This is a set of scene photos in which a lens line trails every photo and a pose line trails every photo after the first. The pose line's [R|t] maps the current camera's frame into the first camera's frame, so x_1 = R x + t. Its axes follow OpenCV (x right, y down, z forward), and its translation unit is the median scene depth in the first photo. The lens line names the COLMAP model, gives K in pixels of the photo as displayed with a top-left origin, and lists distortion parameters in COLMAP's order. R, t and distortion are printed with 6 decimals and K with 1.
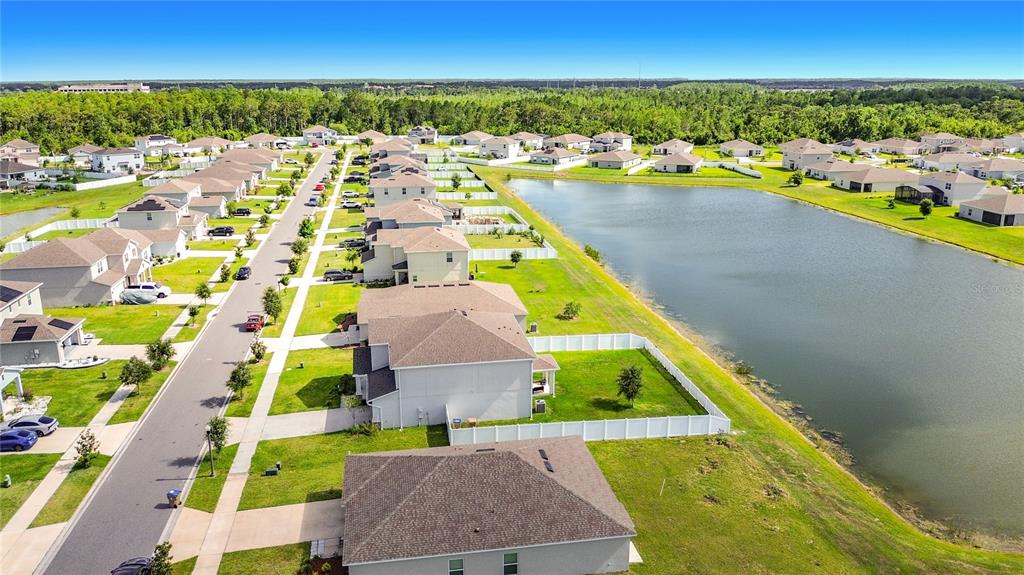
lens RADIAL K [[749.1, 0, 508.9], [0, 749.1, 291.1], [0, 0, 1]] dist [0.049159, -0.103837]
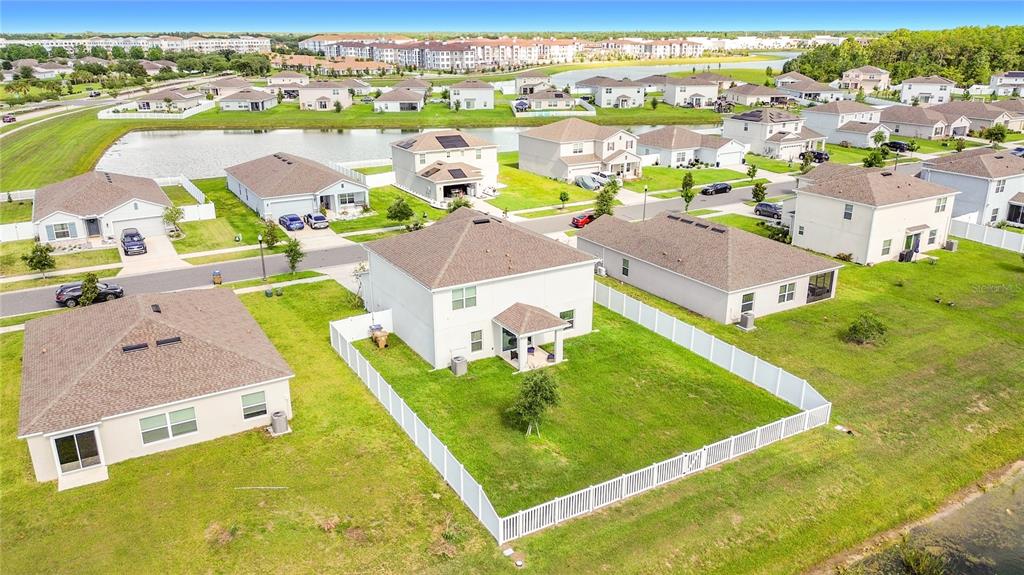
lens RADIAL K [[743.5, 0, 509.2], [0, 743.5, 286.0], [0, 0, 1]] dist [0.050117, -0.082703]
pose [[0.351474, 0.301139, -0.886443, 0.419115], [-0.251642, 0.942397, 0.220371, -0.053599], [0.901744, 0.145611, 0.407008, 0.471524]]
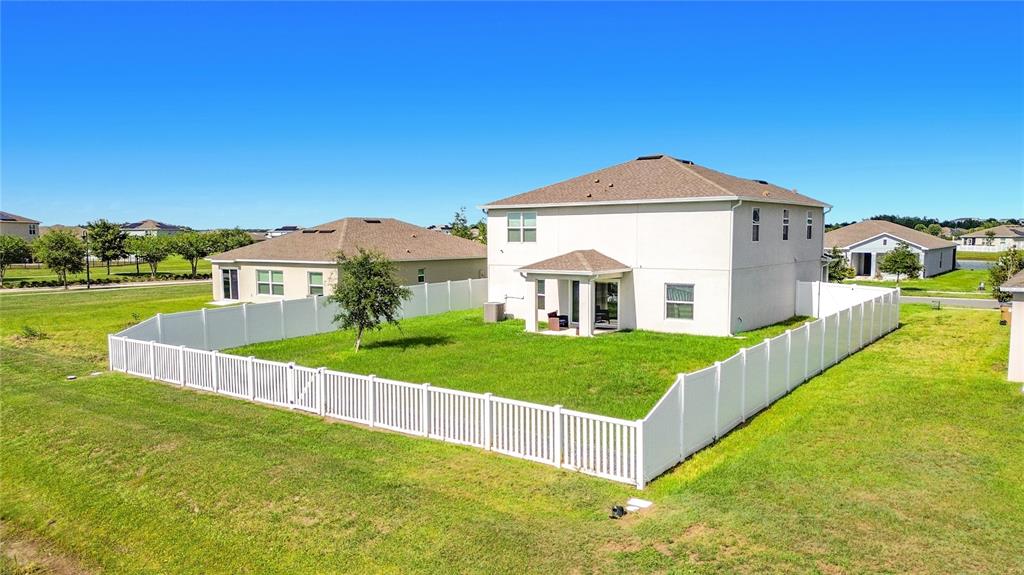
lens RADIAL K [[749.1, 0, 508.9], [0, 749.1, 291.1], [0, 0, 1]] dist [0.049159, -0.103837]
pose [[-0.727540, 0.057446, -0.683656, 0.254395], [-0.180152, 0.945523, 0.271166, -0.005298], [0.661990, 0.320446, -0.677557, 0.865028]]
